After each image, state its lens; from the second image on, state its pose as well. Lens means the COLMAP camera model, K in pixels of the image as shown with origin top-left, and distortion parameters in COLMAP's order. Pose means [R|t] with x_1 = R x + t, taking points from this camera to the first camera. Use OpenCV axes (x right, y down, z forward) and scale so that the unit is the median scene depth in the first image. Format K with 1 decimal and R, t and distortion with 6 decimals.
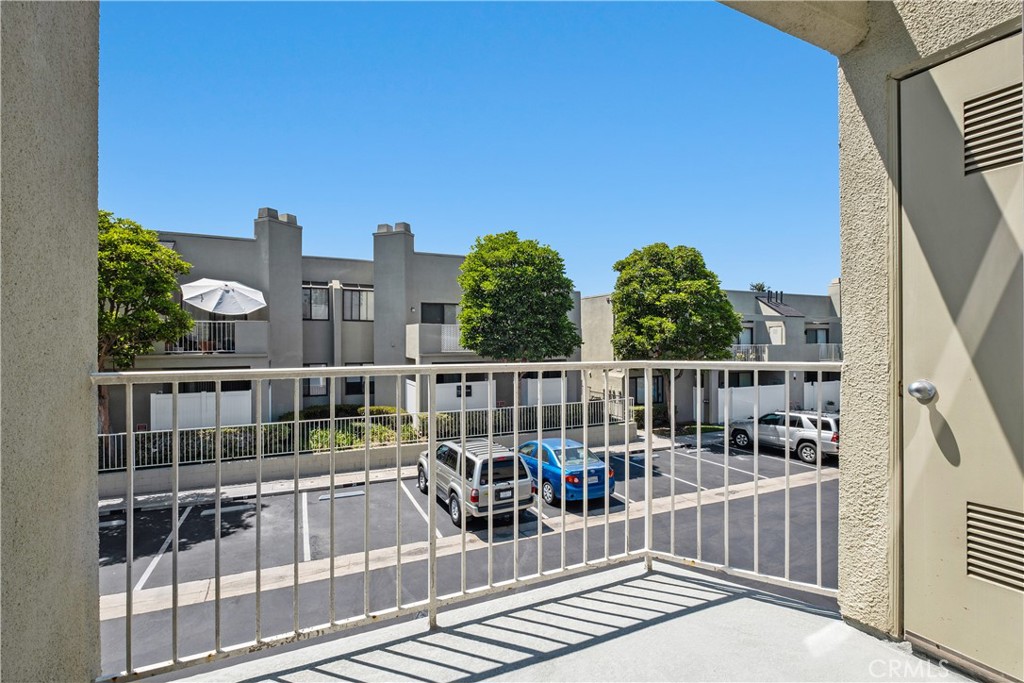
lens RADIAL K [[477.0, 0, 513.1], [0, 477.0, 351.0], [0, 0, 1]] dist [-0.000514, -0.000043]
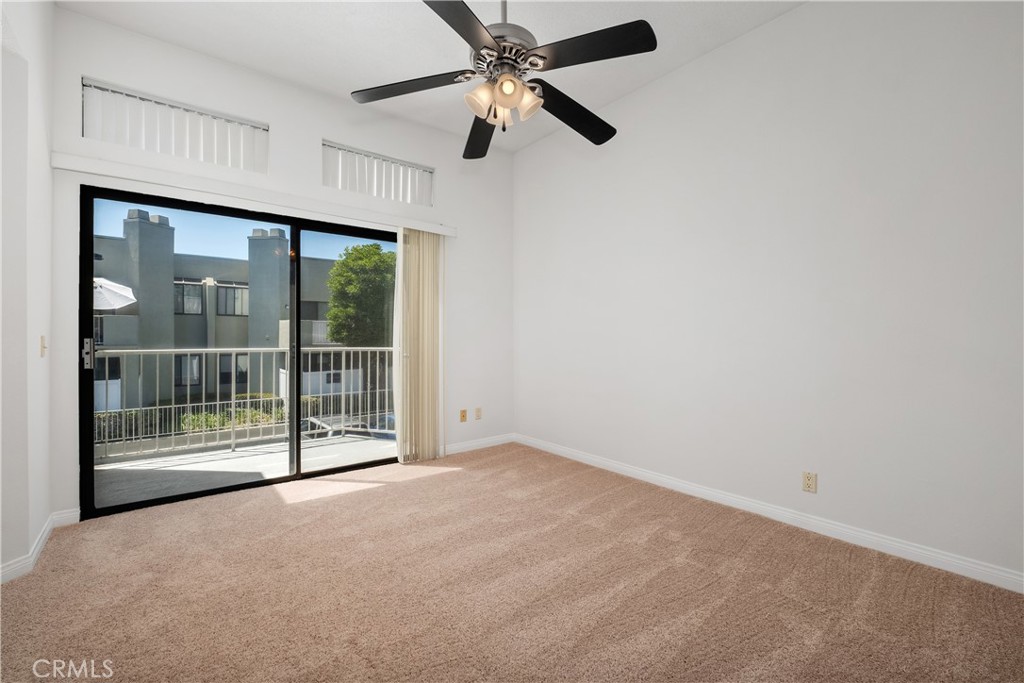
lens RADIAL K [[442.6, 0, 509.4], [0, 442.6, 339.3], [0, 0, 1]] dist [0.013611, -0.014510]
pose [[0.972831, 0.002827, 0.231499, 0.066822], [-0.001143, 0.999972, -0.007406, -0.002559], [-0.231513, 0.006940, 0.972807, -0.159485]]
